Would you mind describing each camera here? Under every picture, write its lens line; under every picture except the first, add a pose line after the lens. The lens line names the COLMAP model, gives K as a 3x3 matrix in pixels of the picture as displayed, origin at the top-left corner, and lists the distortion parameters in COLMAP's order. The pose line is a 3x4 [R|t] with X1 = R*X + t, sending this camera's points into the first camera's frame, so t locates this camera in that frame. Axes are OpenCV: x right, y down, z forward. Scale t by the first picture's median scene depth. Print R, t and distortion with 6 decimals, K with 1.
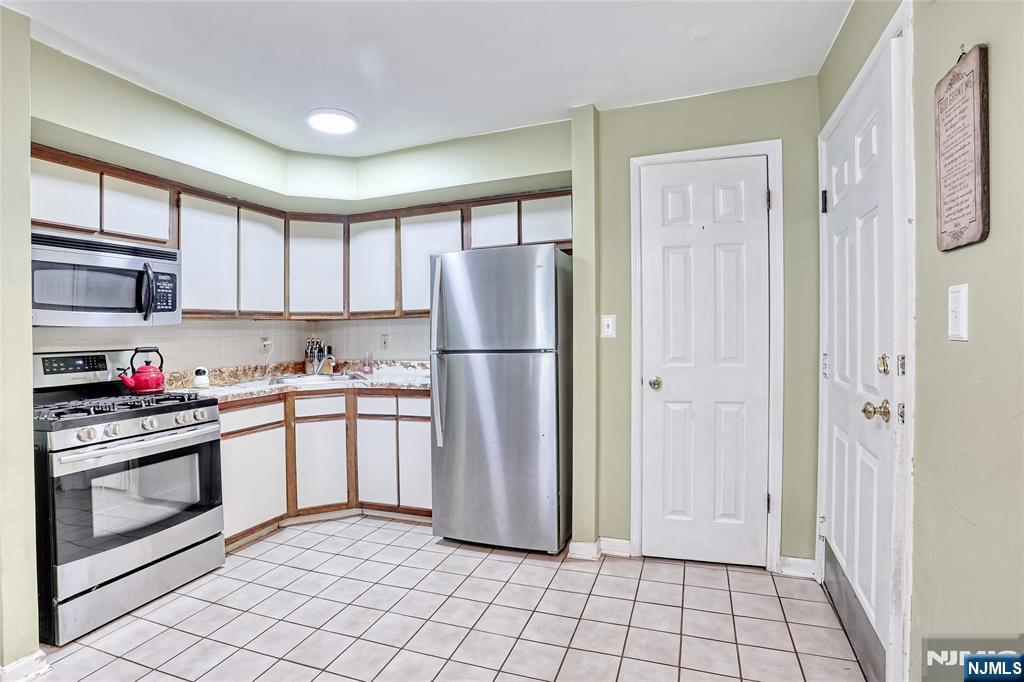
lens RADIAL K [[496.8, 0, 510.6], [0, 496.8, 321.3], [0, 0, 1]] dist [-0.067448, 0.024375]
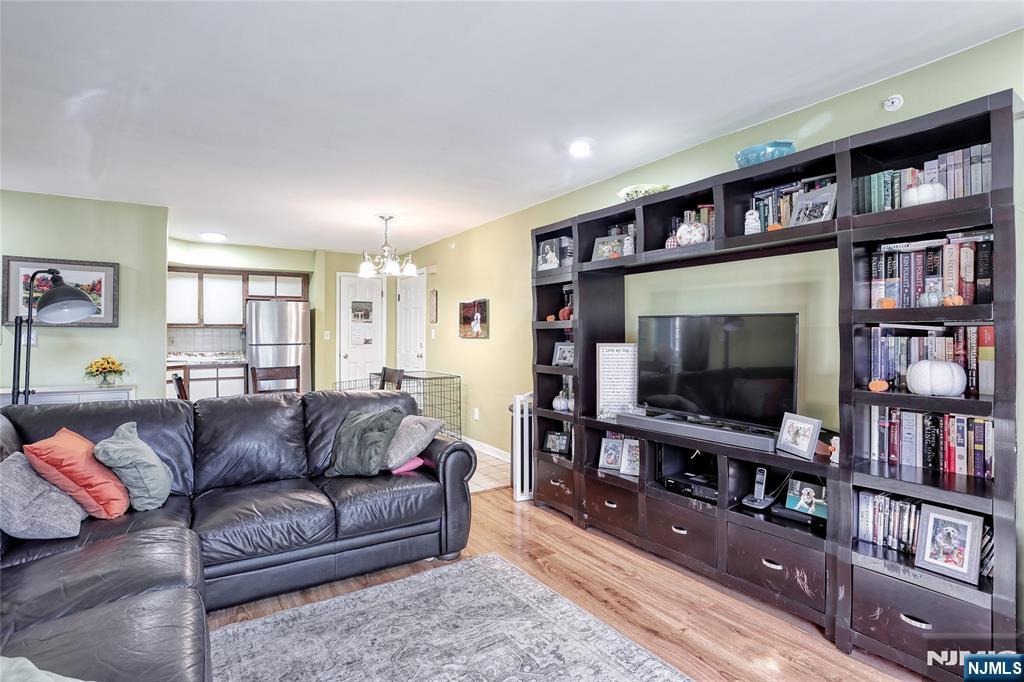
lens RADIAL K [[496.8, 0, 506.9], [0, 496.8, 334.1], [0, 0, 1]] dist [-0.067448, 0.024375]
pose [[0.594006, 0.024441, 0.804089, -1.332207], [-0.025002, 0.999616, -0.011915, 0.012133], [-0.804072, -0.013027, 0.594389, -1.309726]]
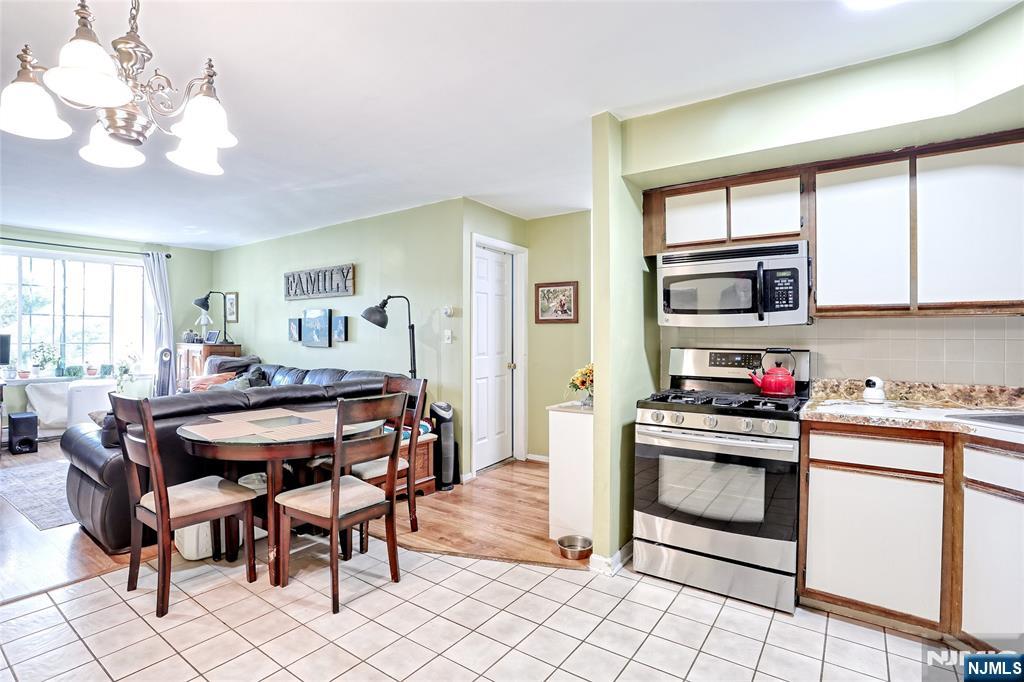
lens RADIAL K [[496.8, 0, 511.2], [0, 496.8, 322.0], [0, 0, 1]] dist [-0.067448, 0.024375]
pose [[-0.255434, -0.004614, -0.966815, 0.317500], [0.017444, 0.999804, -0.009381, 0.001492], [0.966669, -0.019261, -0.255303, 0.723314]]
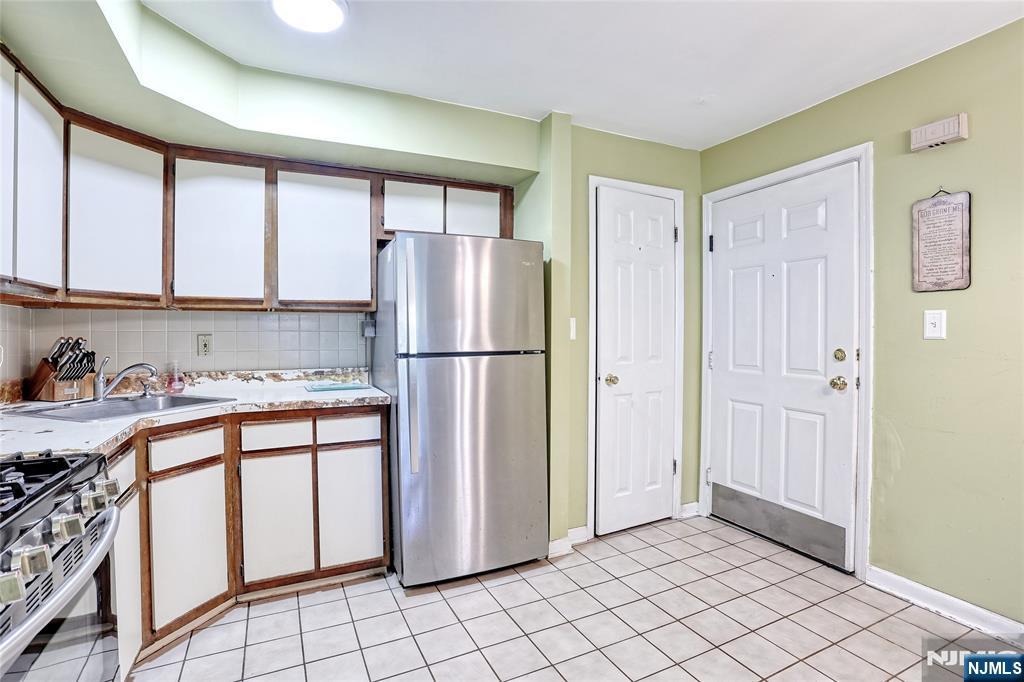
lens RADIAL K [[496.8, 0, 506.4], [0, 496.8, 328.0], [0, 0, 1]] dist [-0.067448, 0.024375]
pose [[0.696489, 0.025738, 0.717106, -0.658103], [-0.025279, 0.999616, -0.011326, 0.024725], [-0.717122, -0.010239, 0.696872, 0.362178]]
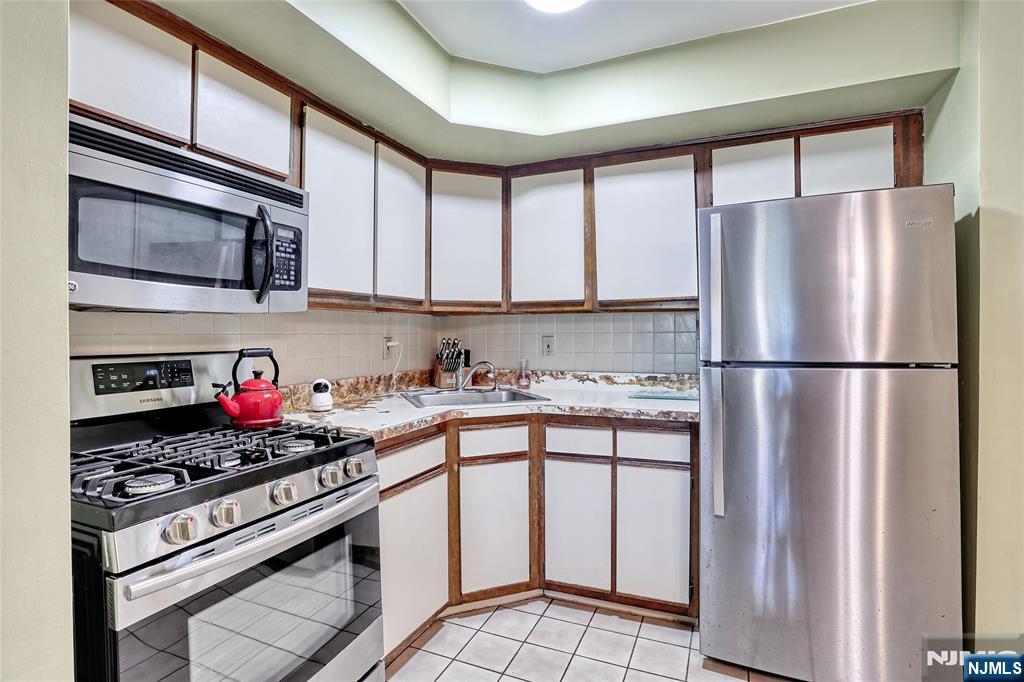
lens RADIAL K [[496.8, 0, 511.7], [0, 496.8, 332.1], [0, 0, 1]] dist [-0.067448, 0.024375]
pose [[0.998083, 0.017238, -0.059434, -0.392633], [-0.016386, 0.999756, 0.014796, 0.018470], [0.059675, -0.013794, 0.998123, 0.400717]]
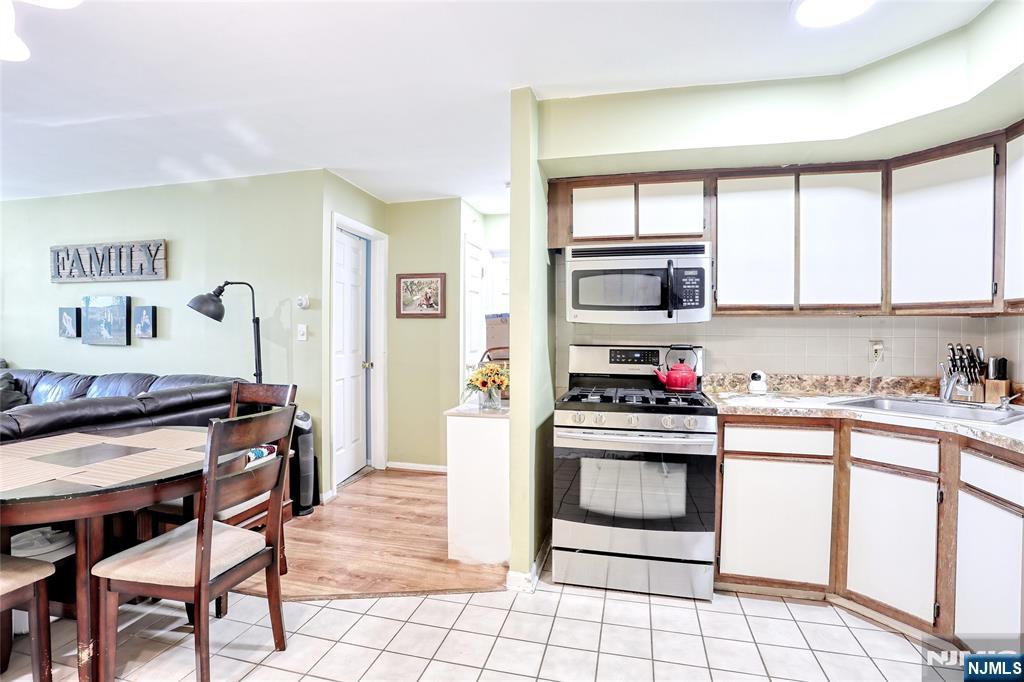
lens RADIAL K [[496.8, 0, 511.2], [0, 496.8, 325.0], [0, 0, 1]] dist [-0.067448, 0.024375]
pose [[0.112536, 0.009060, -0.993606, 0.212076], [0.006559, 0.999930, 0.009861, 0.000701], [0.993626, -0.007627, 0.112468, 0.529052]]
